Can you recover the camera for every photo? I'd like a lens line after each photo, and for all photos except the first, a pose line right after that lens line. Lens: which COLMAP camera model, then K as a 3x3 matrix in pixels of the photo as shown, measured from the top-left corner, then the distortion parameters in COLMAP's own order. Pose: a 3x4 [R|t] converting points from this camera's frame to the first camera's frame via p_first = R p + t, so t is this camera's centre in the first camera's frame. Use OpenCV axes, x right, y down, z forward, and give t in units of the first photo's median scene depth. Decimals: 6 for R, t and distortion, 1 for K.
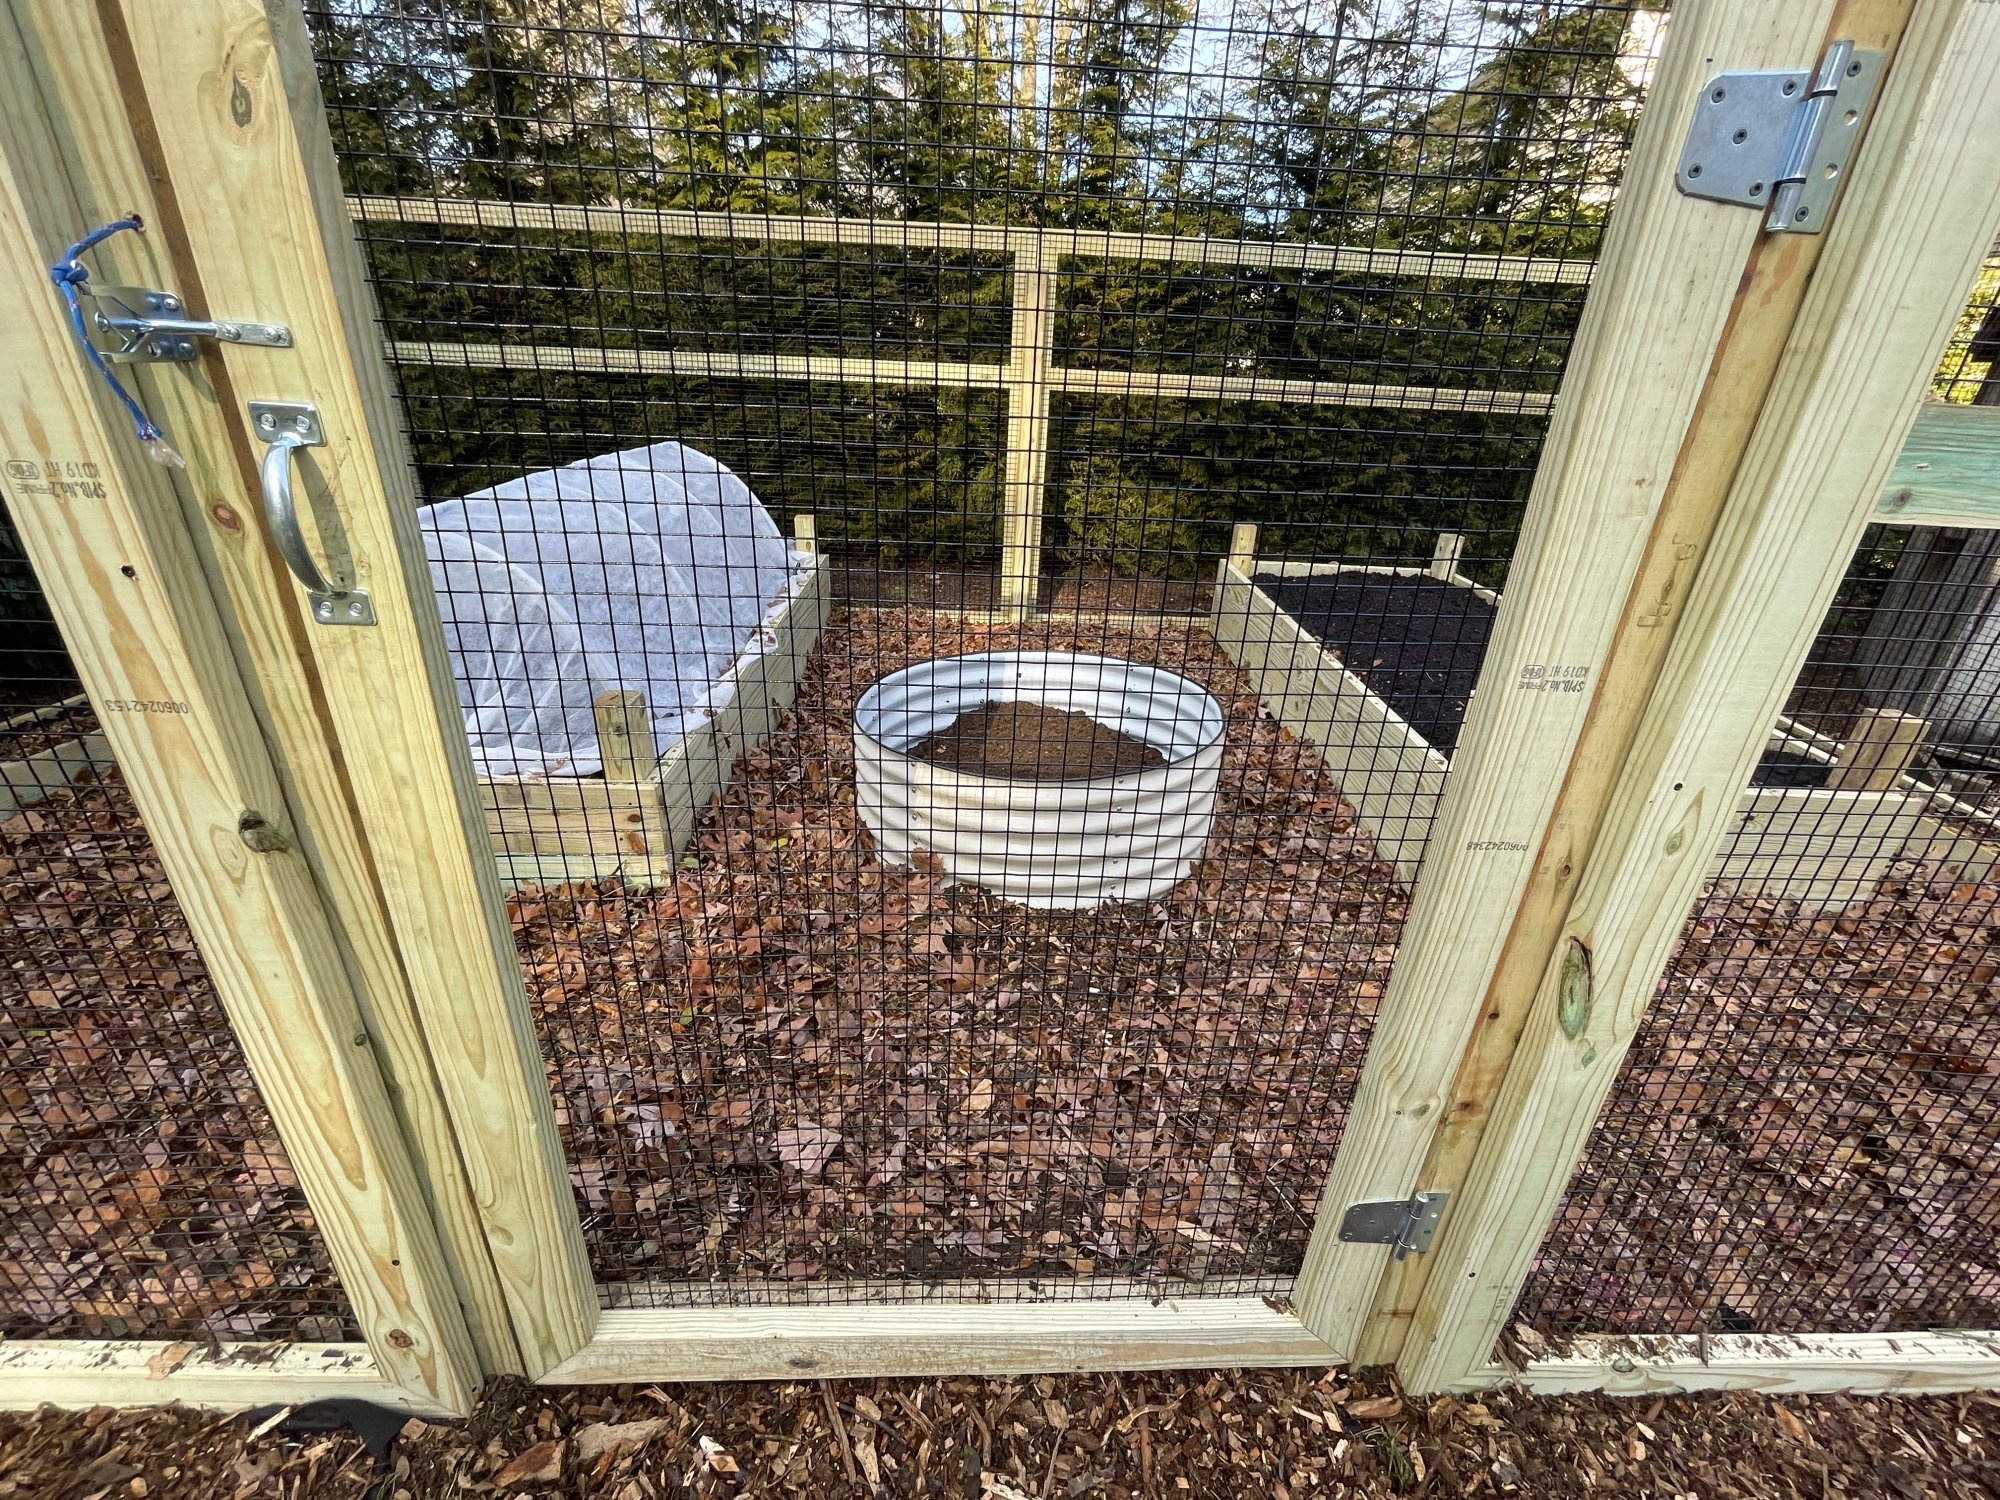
lens RADIAL K [[857.1, 0, 1003.4], [0, 857.1, 746.9], [0, 0, 1]] dist [-0.002455, 0.002201]
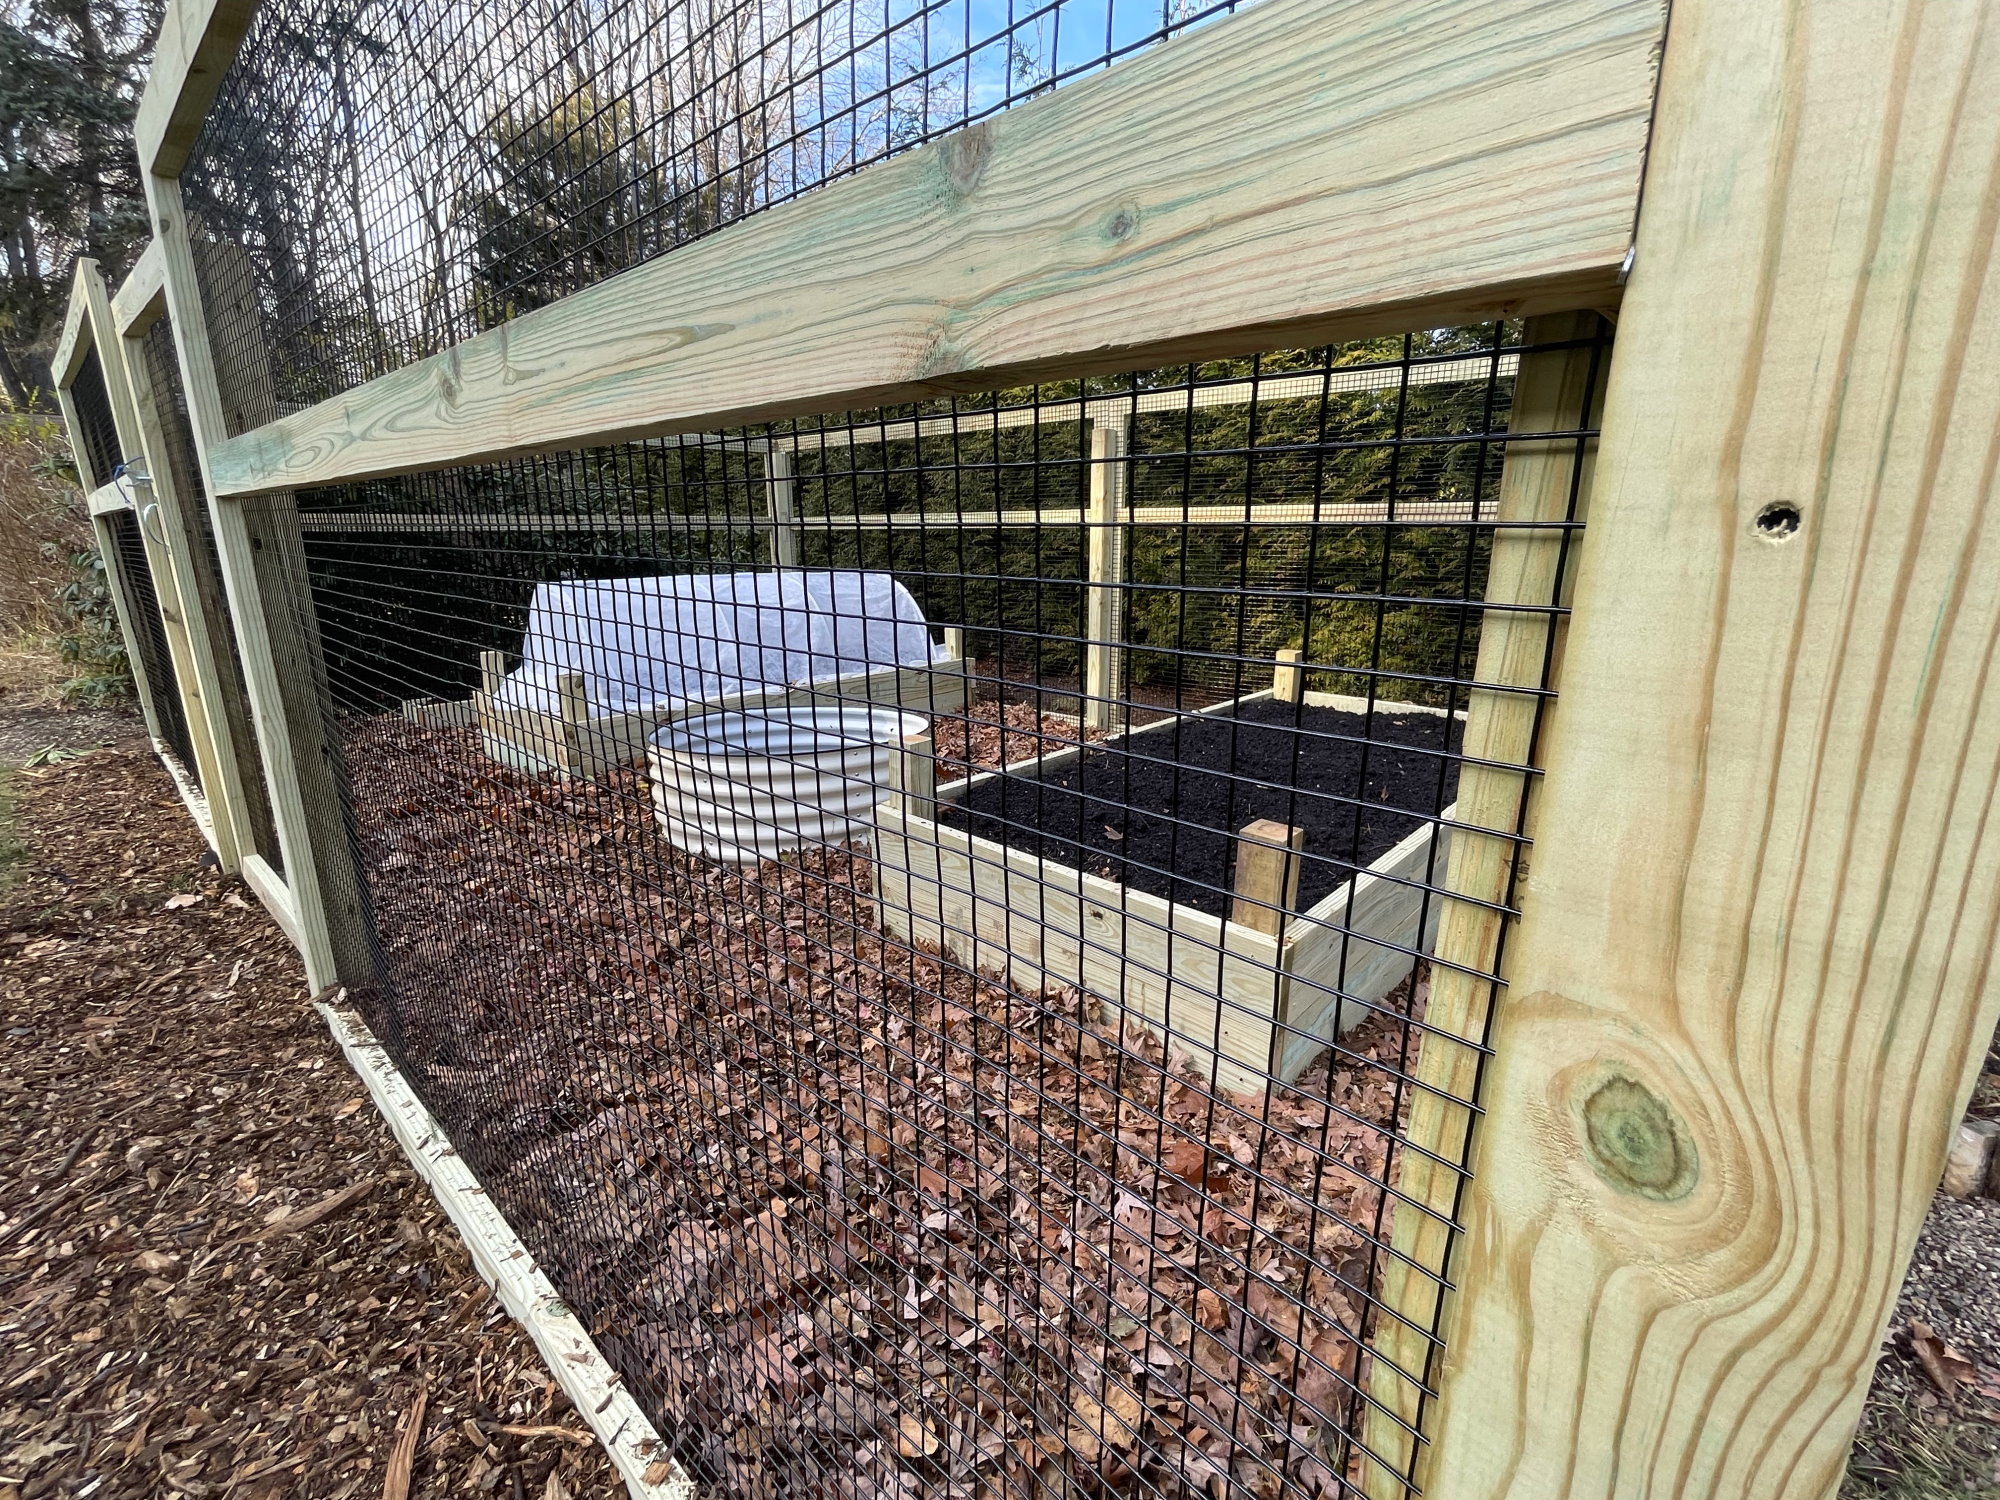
lens RADIAL K [[857.1, 0, 997.5], [0, 857.1, 749.2], [0, 0, 1]] dist [-0.002455, 0.002201]
pose [[0.713817, 0.122937, -0.689458, 0.767569], [-0.259780, 0.960717, -0.097654, 0.019452], [0.650369, 0.248814, 0.717713, 0.157693]]
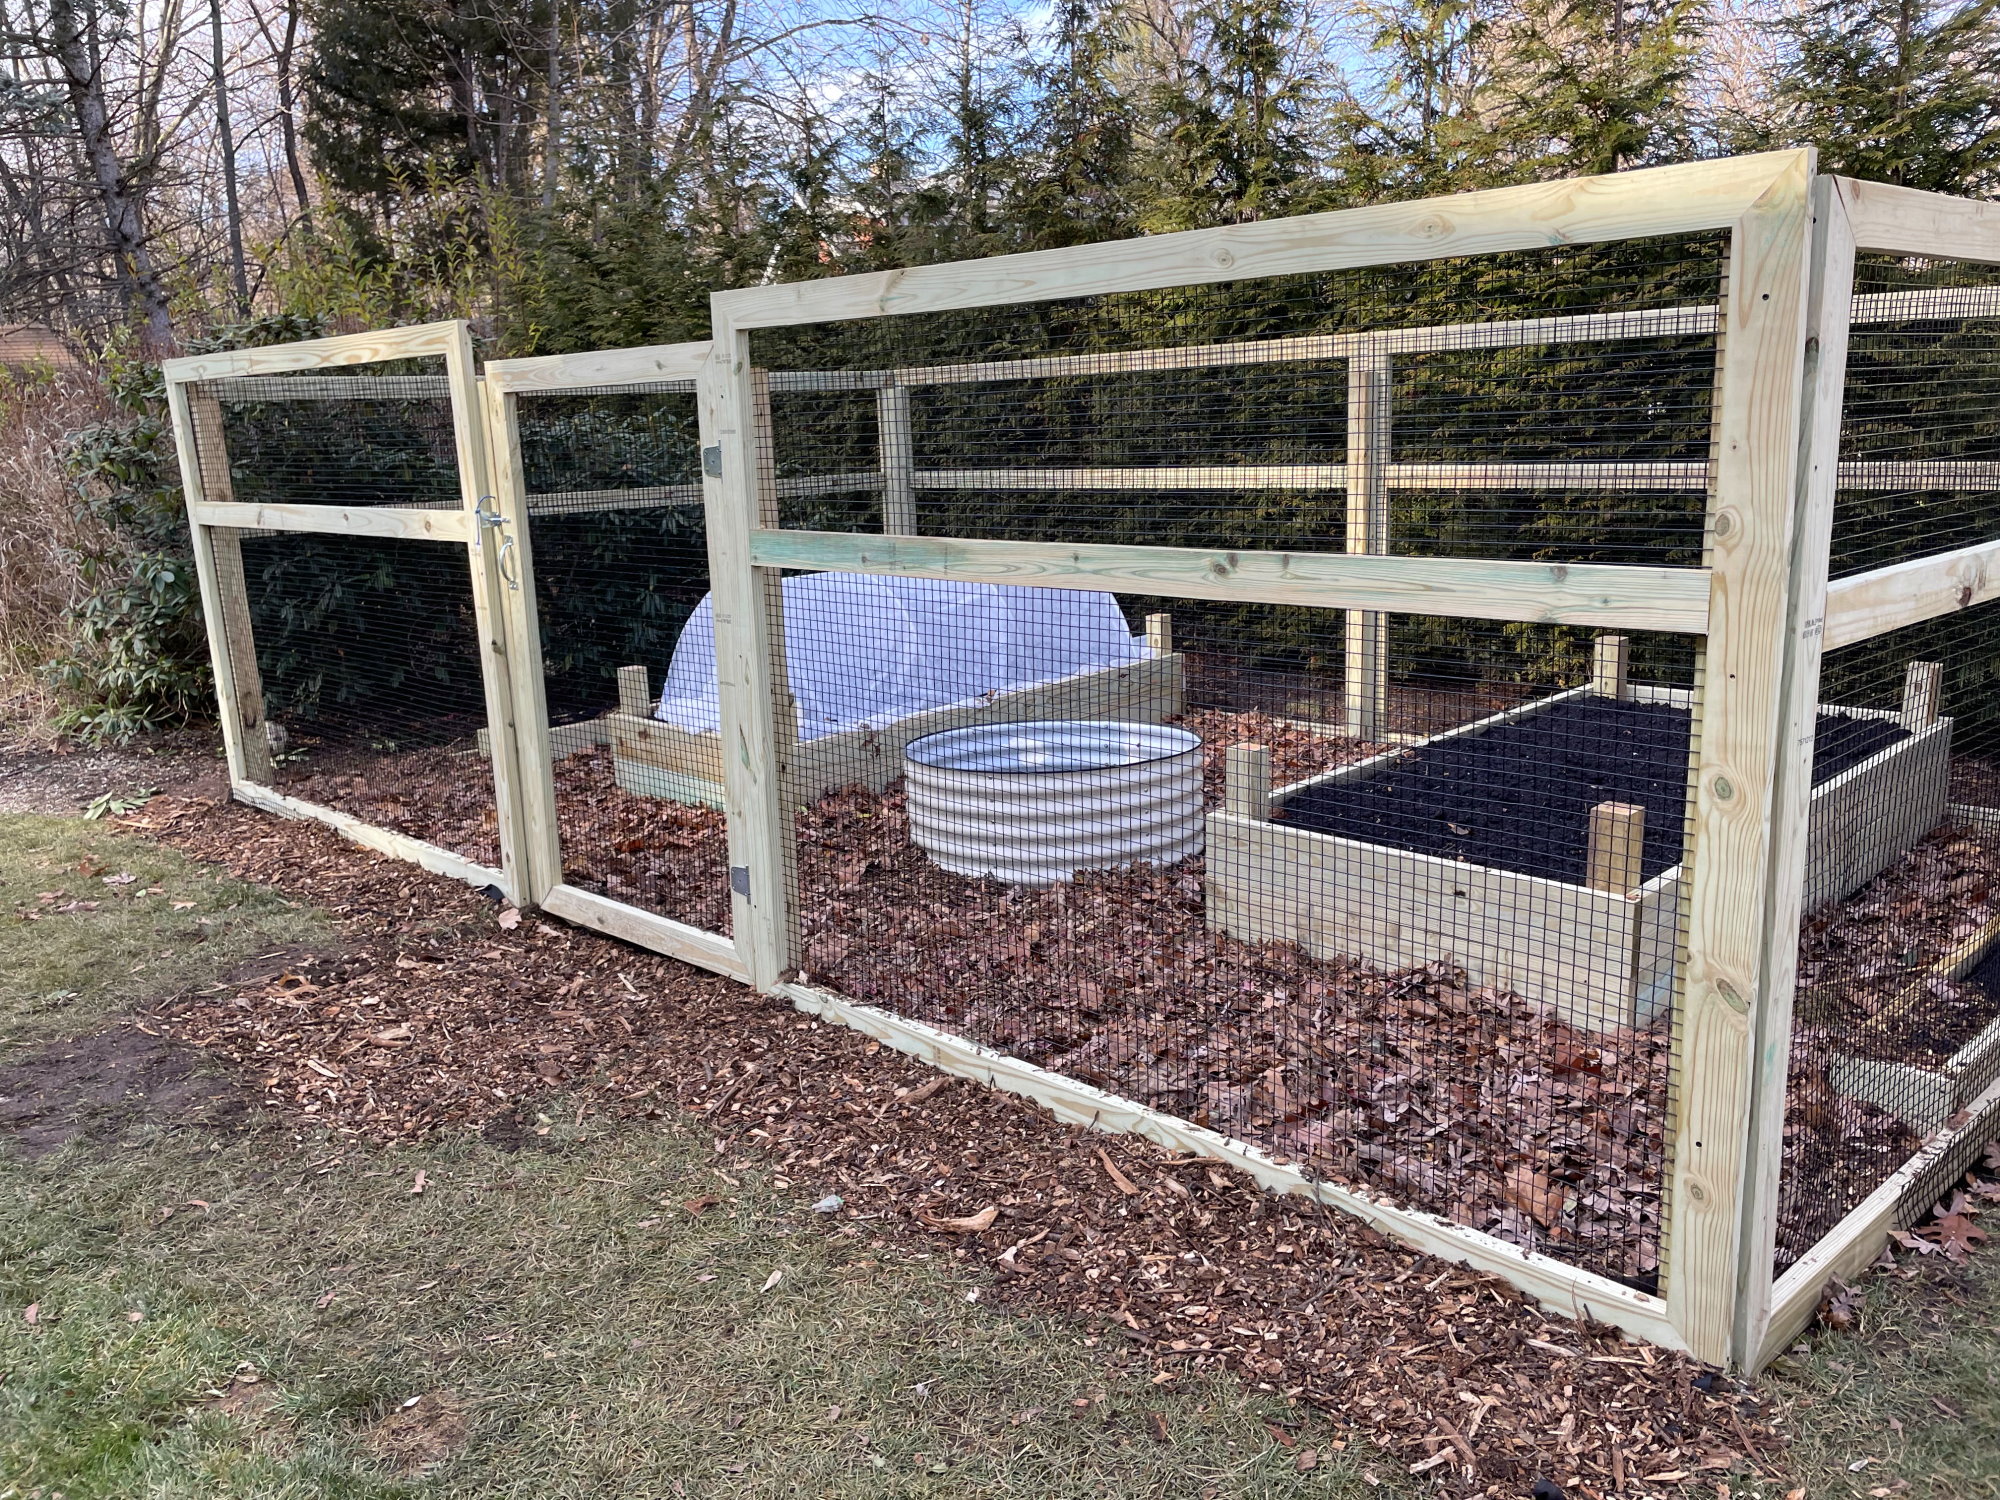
lens RADIAL K [[1519.8, 0, 979.5], [0, 1519.8, 743.3], [0, 0, 1]] dist [0.073874, -0.088570]
pose [[0.682575, 0.079934, -0.726431, 0.981612], [-0.239095, 0.963724, -0.118615, 0.146362], [0.690598, 0.254650, 0.676926, -0.340519]]
